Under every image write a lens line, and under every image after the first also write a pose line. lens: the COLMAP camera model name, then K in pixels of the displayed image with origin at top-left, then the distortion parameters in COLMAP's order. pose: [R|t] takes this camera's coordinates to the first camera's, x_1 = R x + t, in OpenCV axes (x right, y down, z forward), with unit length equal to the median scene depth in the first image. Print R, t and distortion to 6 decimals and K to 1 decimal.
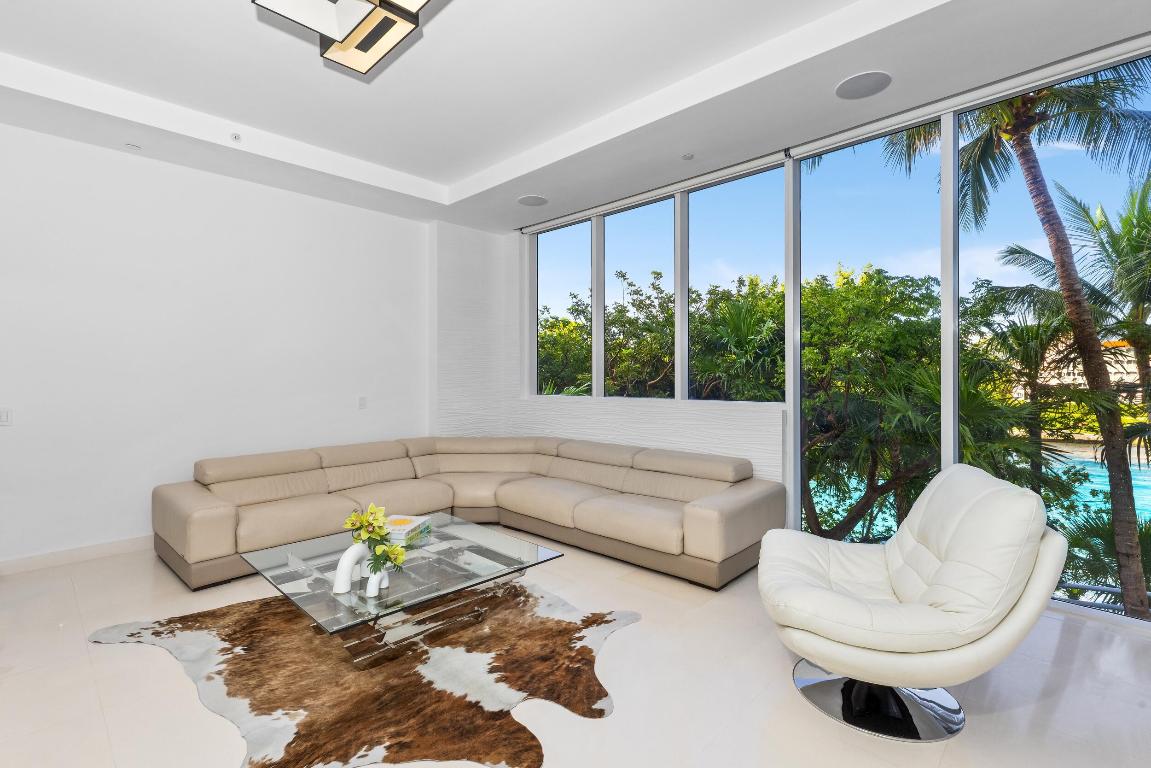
lens RADIAL K [[528.3, 0, 577.1], [0, 528.3, 380.5], [0, 0, 1]] dist [-0.008953, 0.003990]
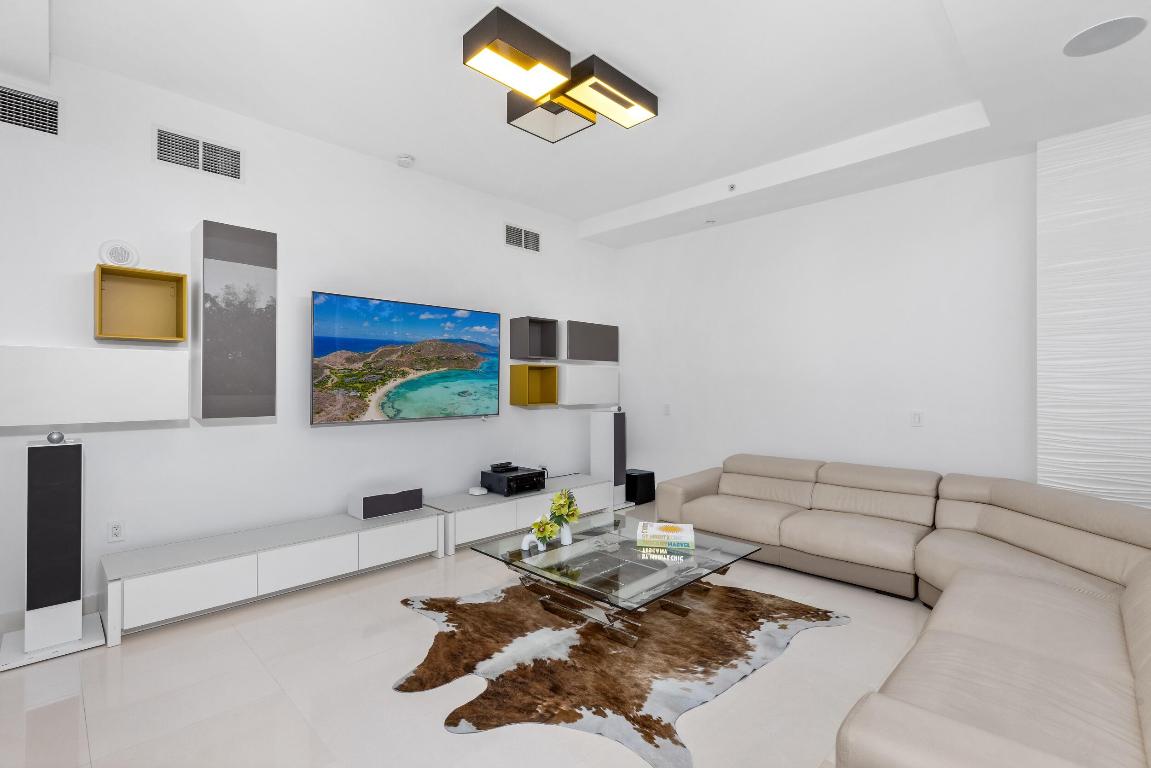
lens RADIAL K [[528.3, 0, 577.9], [0, 528.3, 379.9], [0, 0, 1]] dist [-0.008953, 0.003990]
pose [[-0.023003, -0.003116, -0.999731, 0.872483], [-0.006978, 0.999971, -0.002956, -0.022719], [0.999711, 0.006908, -0.023024, 1.045500]]
